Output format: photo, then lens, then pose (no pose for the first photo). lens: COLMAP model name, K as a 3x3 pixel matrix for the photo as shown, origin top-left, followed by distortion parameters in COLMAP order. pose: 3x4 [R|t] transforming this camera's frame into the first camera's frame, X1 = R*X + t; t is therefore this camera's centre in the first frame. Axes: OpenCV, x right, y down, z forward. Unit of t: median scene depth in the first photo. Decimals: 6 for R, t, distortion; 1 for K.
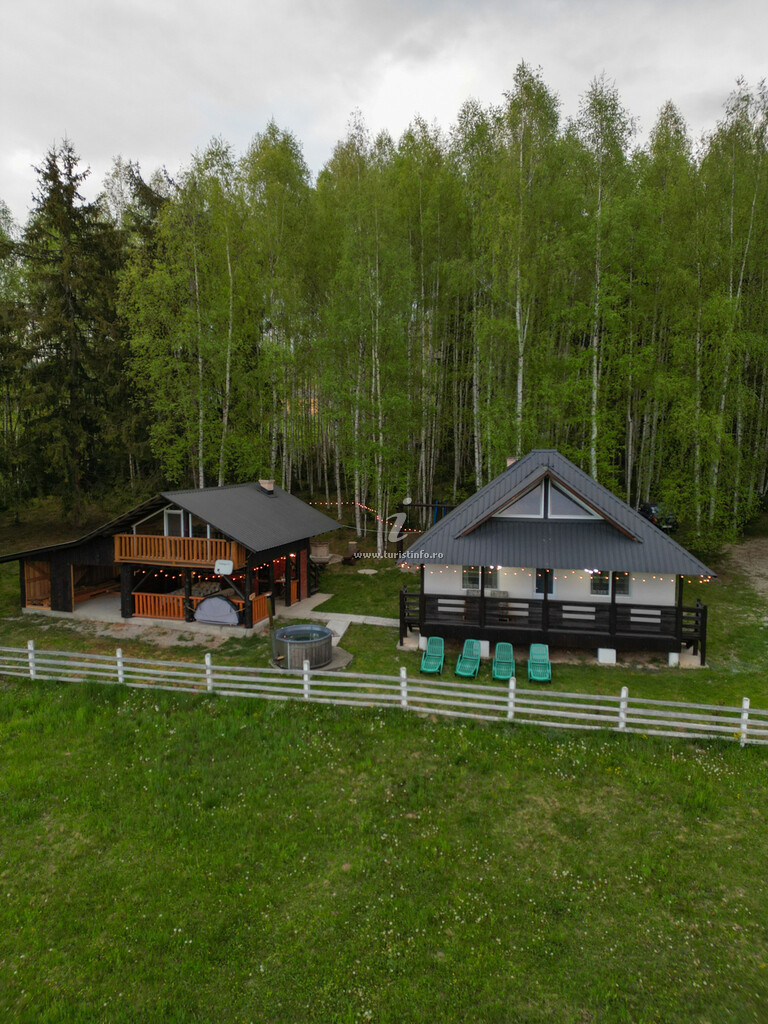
lens RADIAL K [[716.3, 0, 383.4], [0, 716.3, 507.1], [0, 0, 1]] dist [0.057006, -0.041755]
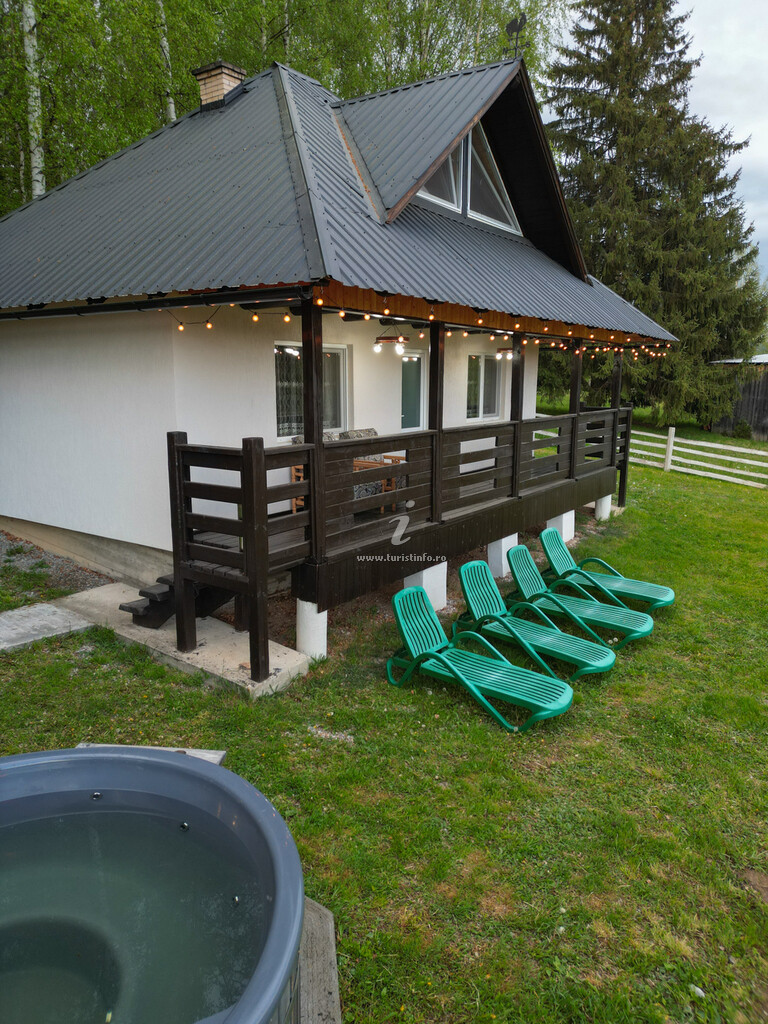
lens RADIAL K [[716.3, 0, 383.4], [0, 716.3, 507.1], [0, 0, 1]] dist [0.057006, -0.041755]
pose [[0.409727, -0.165744, 0.897024, -0.168734], [0.089353, 0.985918, 0.141356, 0.114888], [-0.907821, 0.022235, 0.418767, 0.915932]]
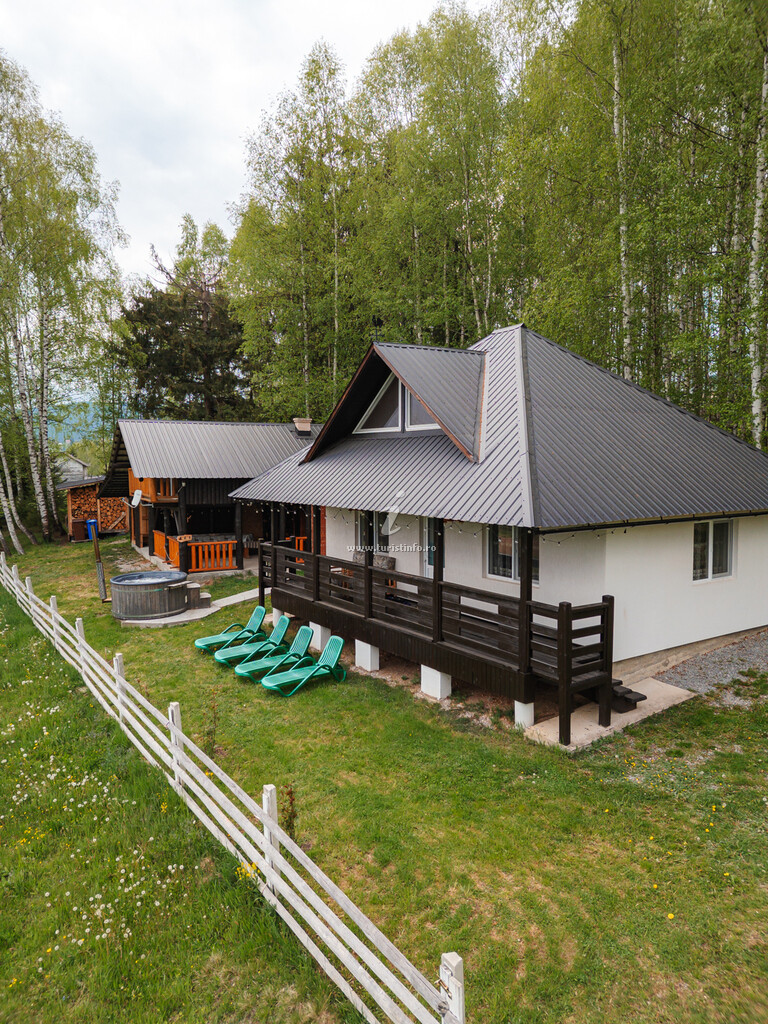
lens RADIAL K [[716.3, 0, 383.4], [0, 716.3, 507.1], [0, 0, 1]] dist [0.057006, -0.041755]
pose [[0.713500, 0.039950, -0.699516, 0.649792], [-0.065051, 0.997838, -0.009364, 0.086643], [0.697629, 0.052186, 0.714556, 0.596755]]
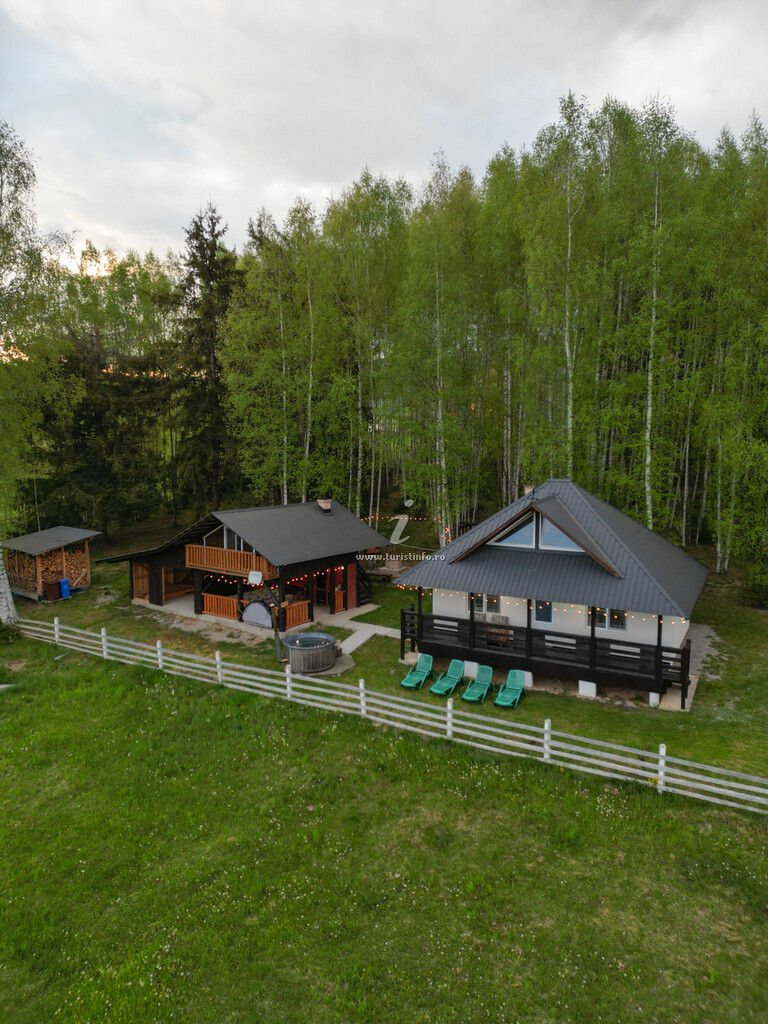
lens RADIAL K [[716.3, 0, 383.4], [0, 716.3, 507.1], [0, 0, 1]] dist [0.057006, -0.041755]
pose [[0.953037, 0.029173, -0.301444, 0.337059], [-0.029394, 0.999561, 0.003805, -0.043104], [0.301423, 0.005234, 0.953476, -0.048830]]
